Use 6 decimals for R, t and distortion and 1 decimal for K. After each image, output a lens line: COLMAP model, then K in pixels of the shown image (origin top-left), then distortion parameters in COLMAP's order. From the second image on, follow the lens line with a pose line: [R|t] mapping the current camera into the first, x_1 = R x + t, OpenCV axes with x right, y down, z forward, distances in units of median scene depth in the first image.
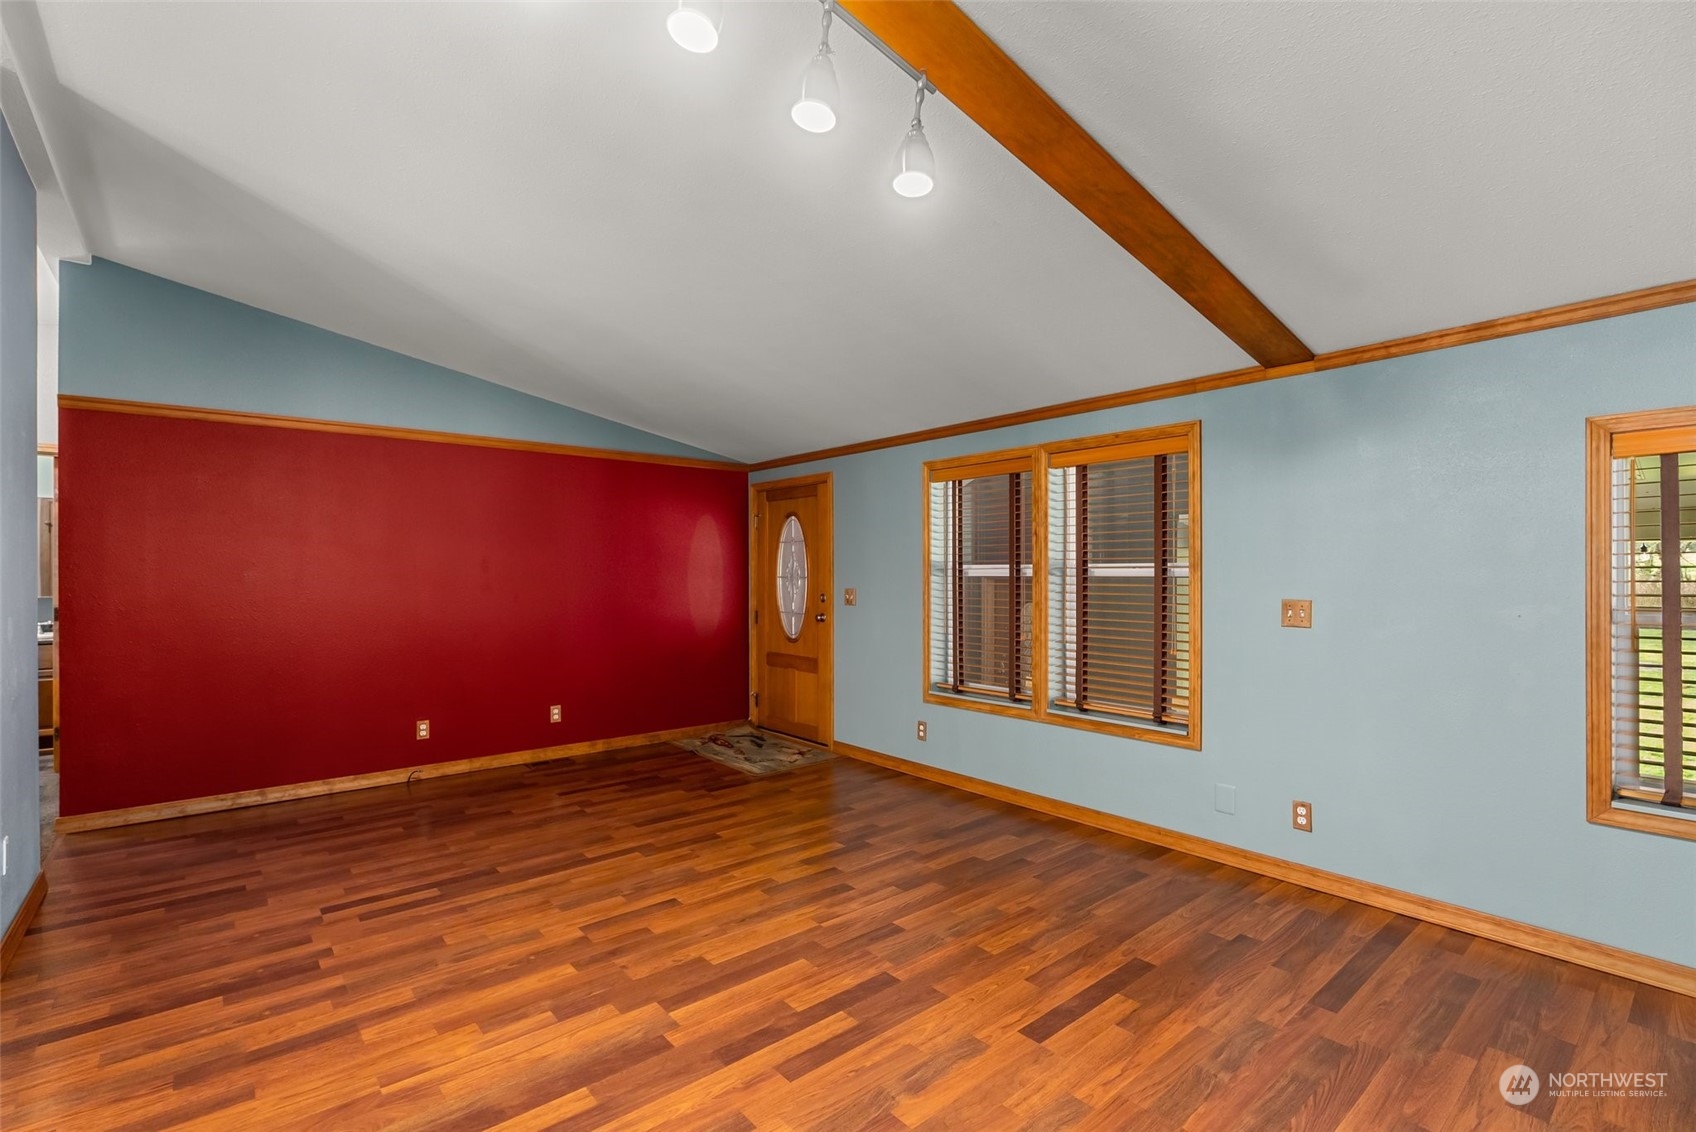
lens RADIAL K [[766.9, 0, 845.6], [0, 766.9, 572.8], [0, 0, 1]] dist [-0.006790, 0.000618]
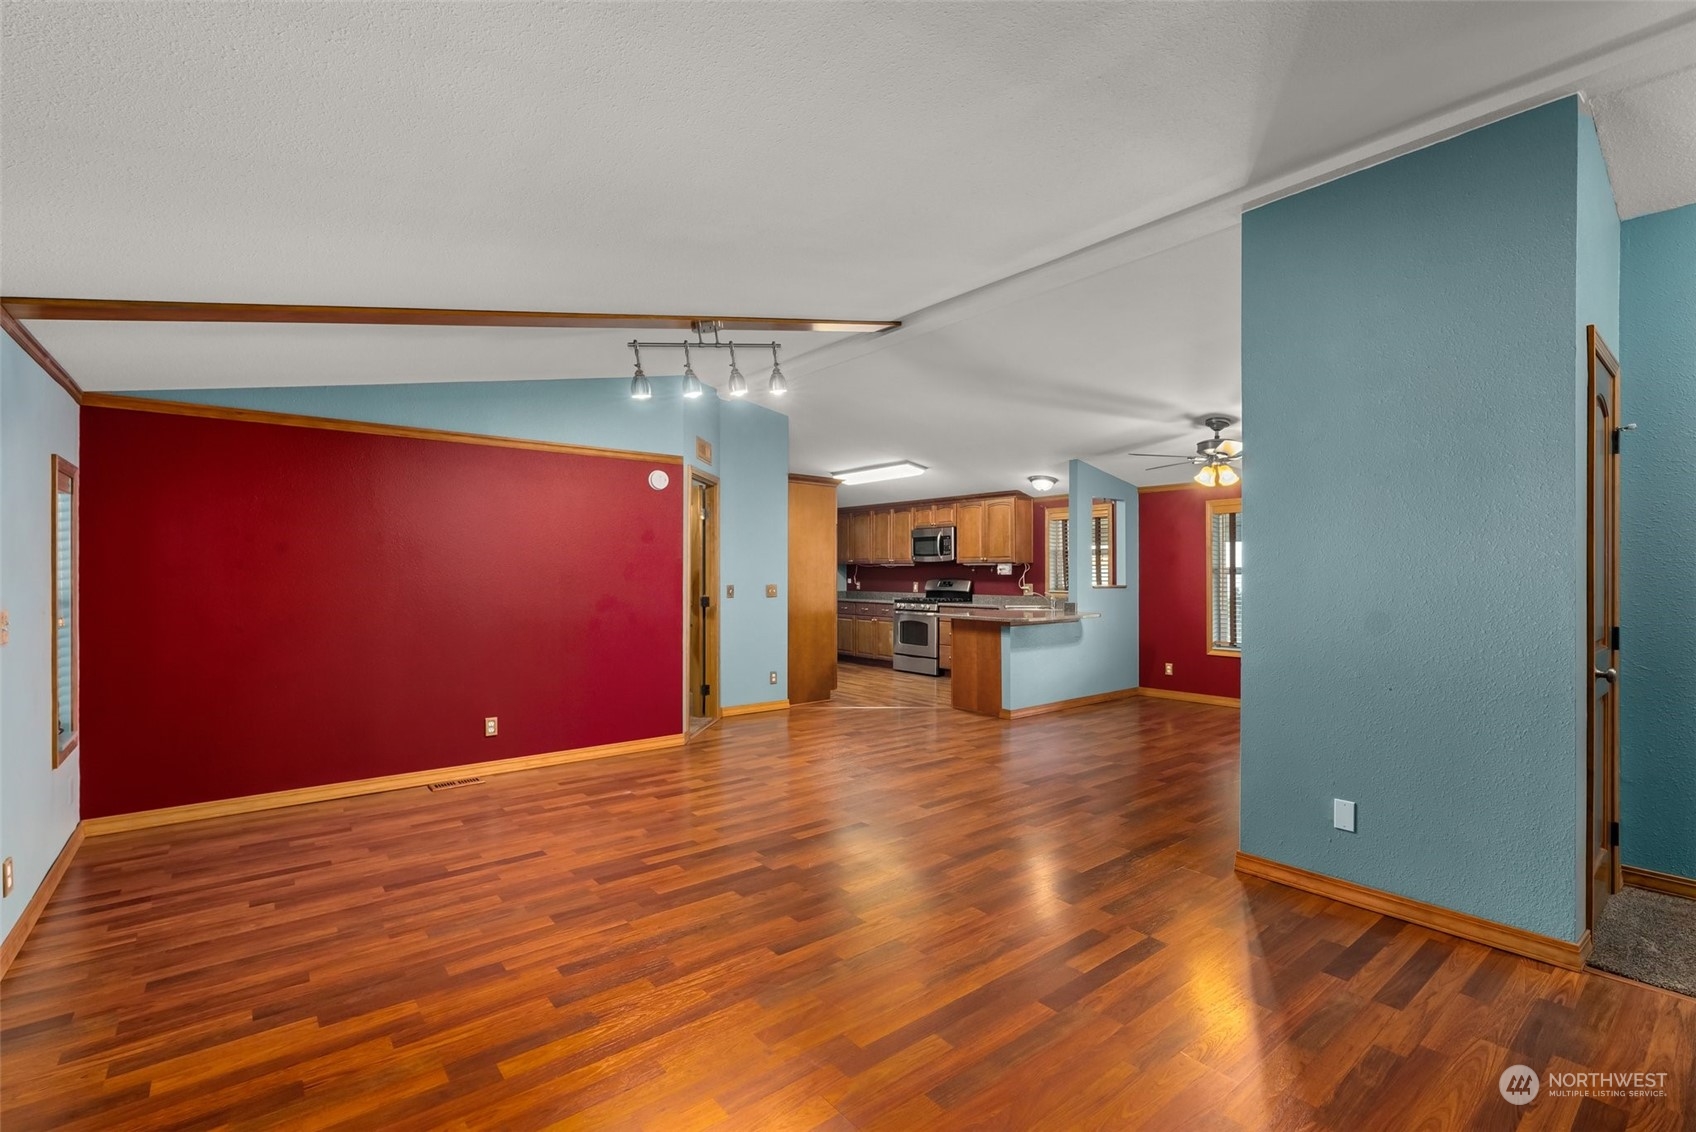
lens RADIAL K [[766.9, 0, 855.2], [0, 766.9, 571.3], [0, 0, 1]] dist [-0.006790, 0.000618]
pose [[-0.999876, 0.003648, 0.015314, -0.380406], [0.003651, 0.999993, 0.000222, -0.002672], [-0.015313, 0.000278, -0.999883, 2.173961]]
